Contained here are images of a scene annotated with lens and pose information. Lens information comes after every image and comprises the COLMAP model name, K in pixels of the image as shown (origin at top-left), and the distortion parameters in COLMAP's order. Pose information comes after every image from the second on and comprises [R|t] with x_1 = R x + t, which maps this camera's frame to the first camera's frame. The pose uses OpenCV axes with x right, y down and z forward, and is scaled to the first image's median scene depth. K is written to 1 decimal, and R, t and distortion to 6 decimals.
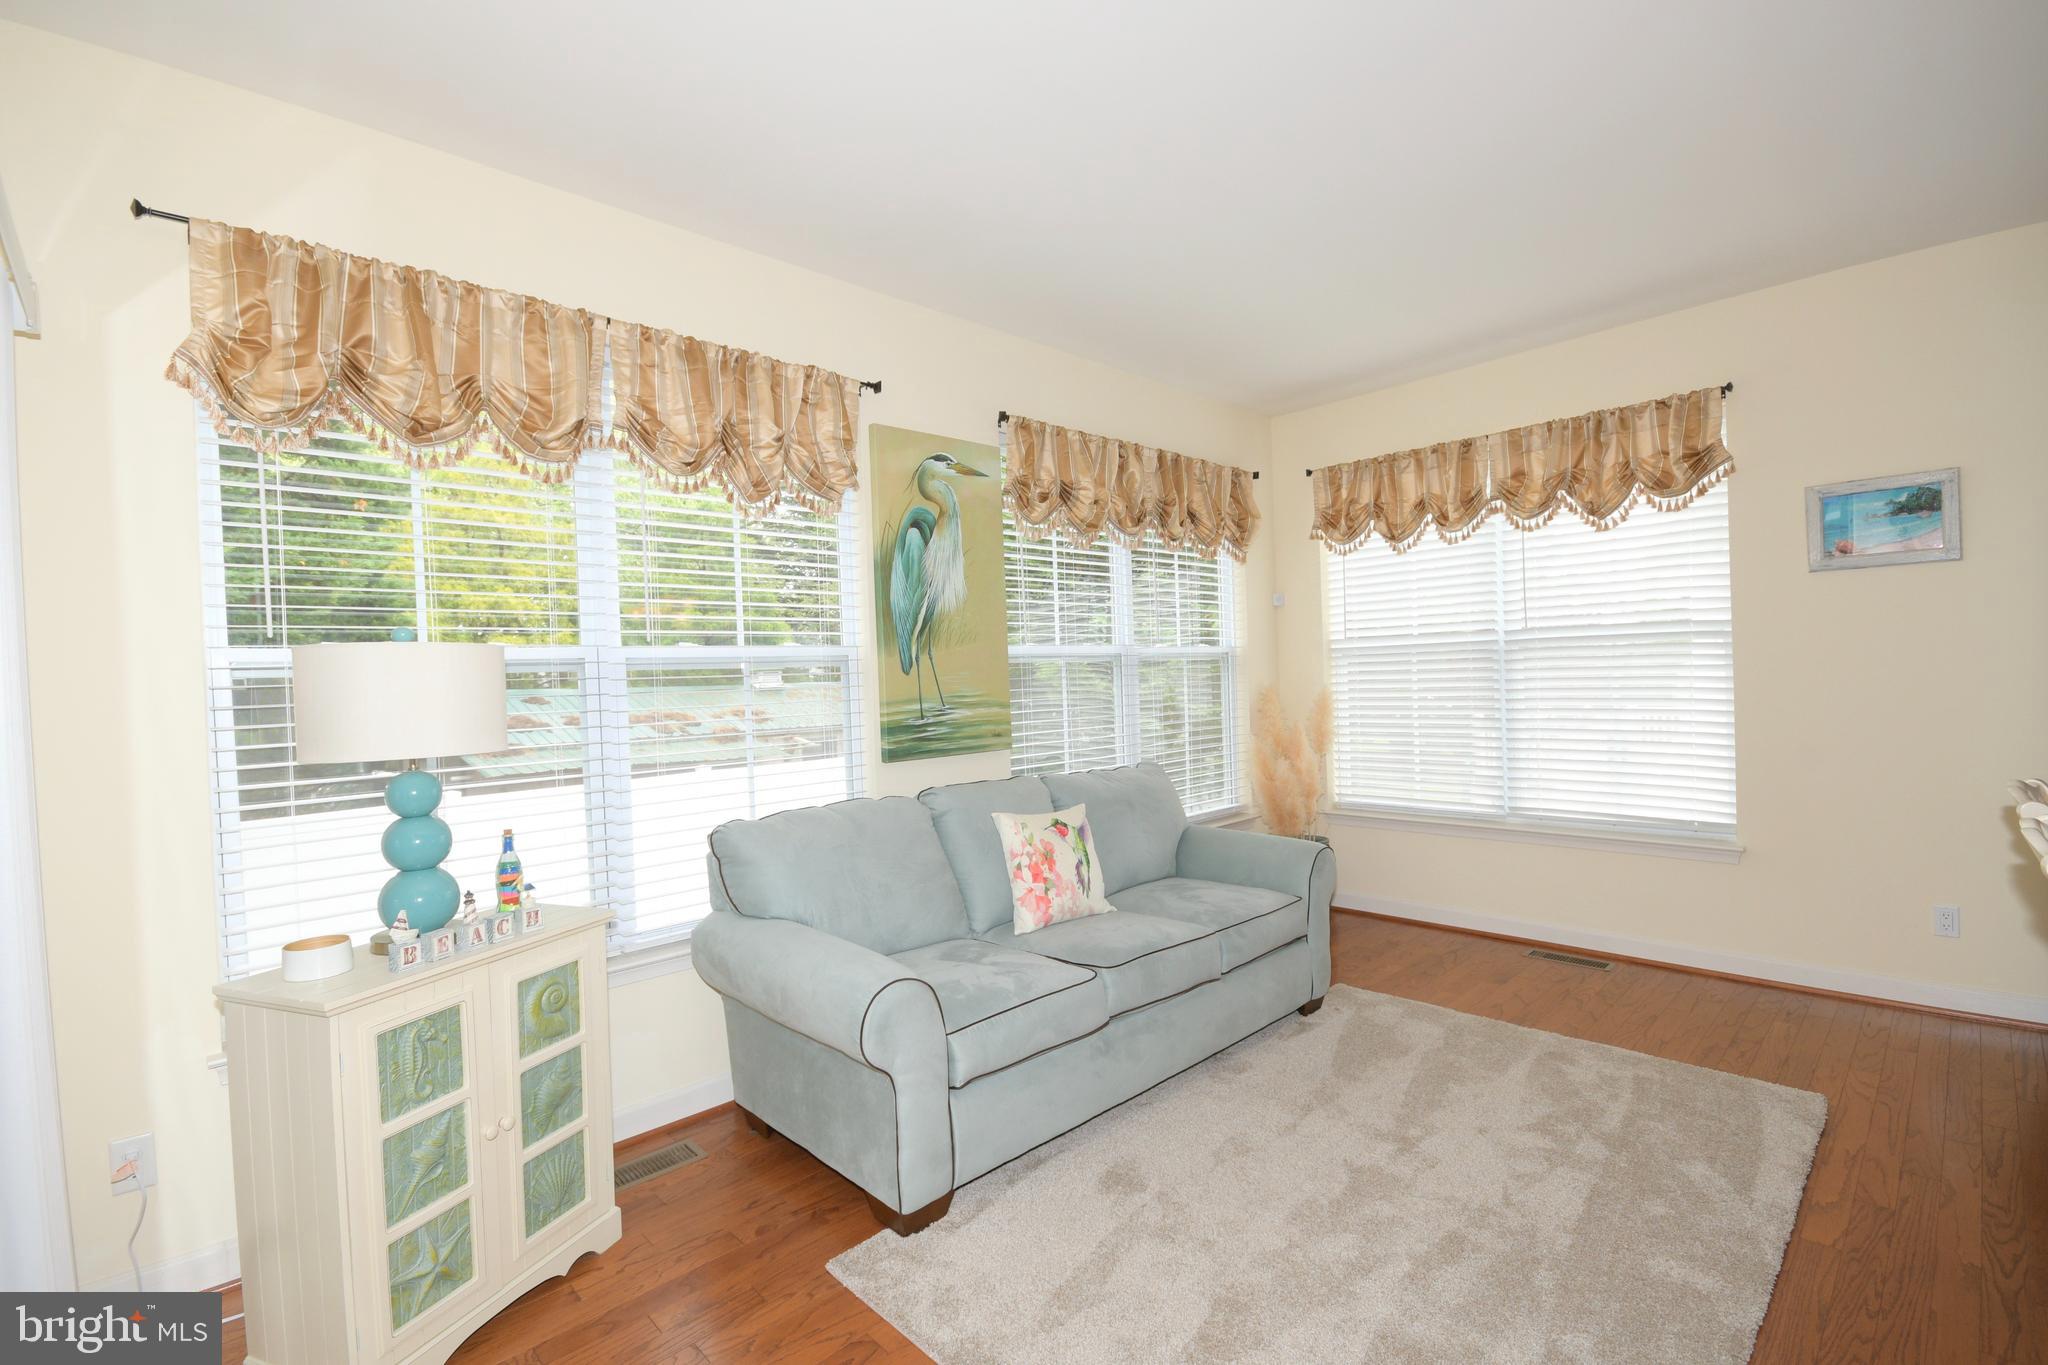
lens RADIAL K [[902.8, 0, 1024.0], [0, 902.8, 682.5], [0, 0, 1]] dist [-0.034421, 0.000096]
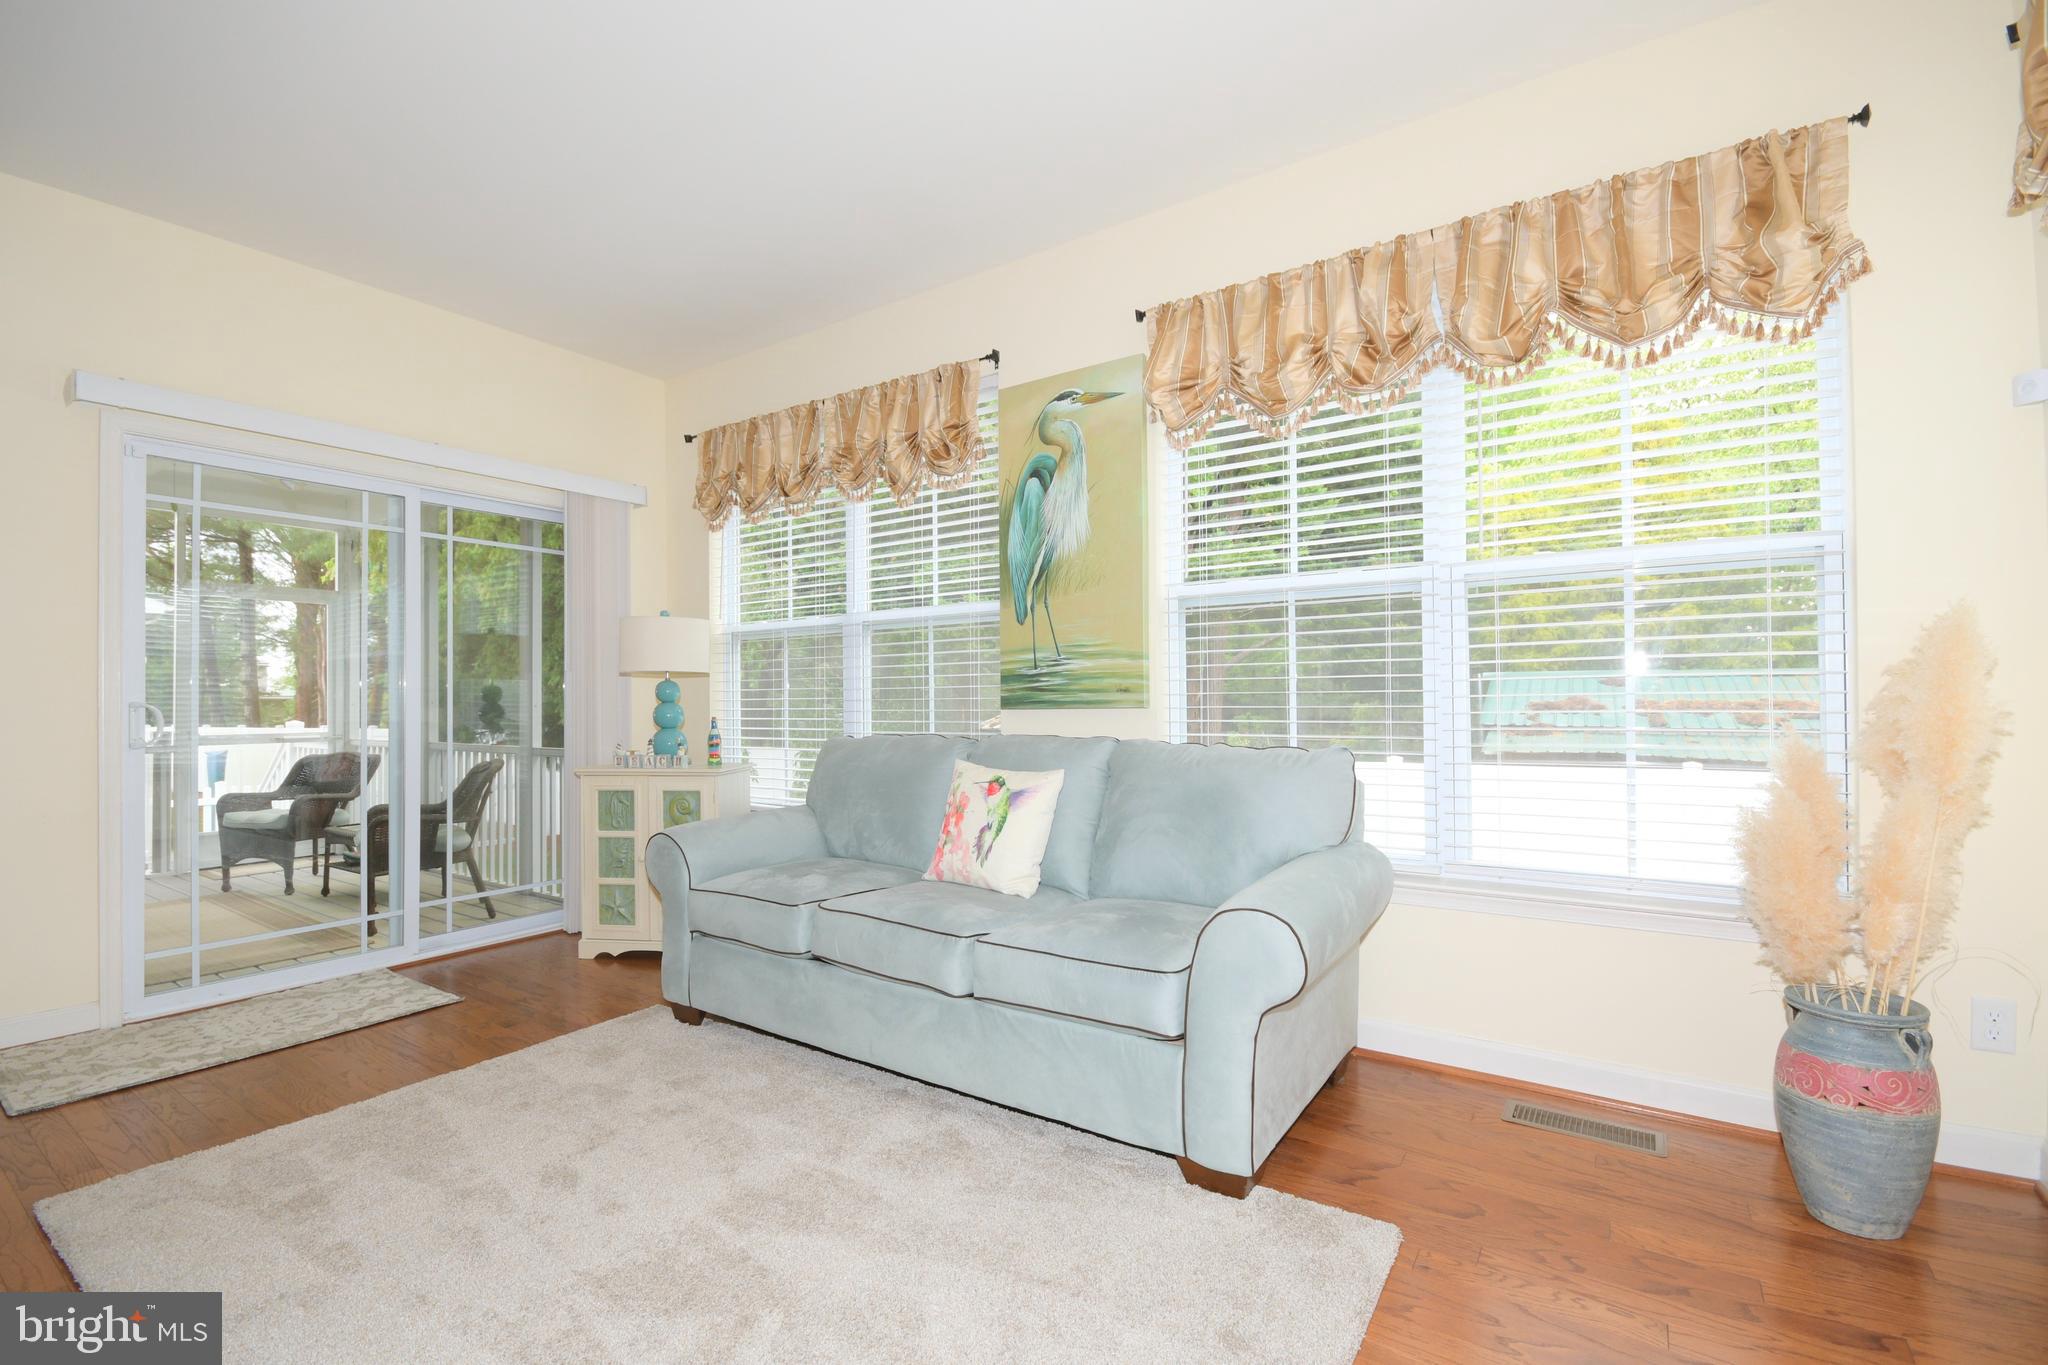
lens RADIAL K [[902.8, 0, 1024.0], [0, 902.8, 682.5], [0, 0, 1]] dist [-0.034421, 0.000096]
pose [[0.202664, 0.010925, -0.979187, 1.366968], [-0.005501, 0.999935, 0.010018, 0.072957], [0.979233, 0.003356, 0.202711, 1.255831]]
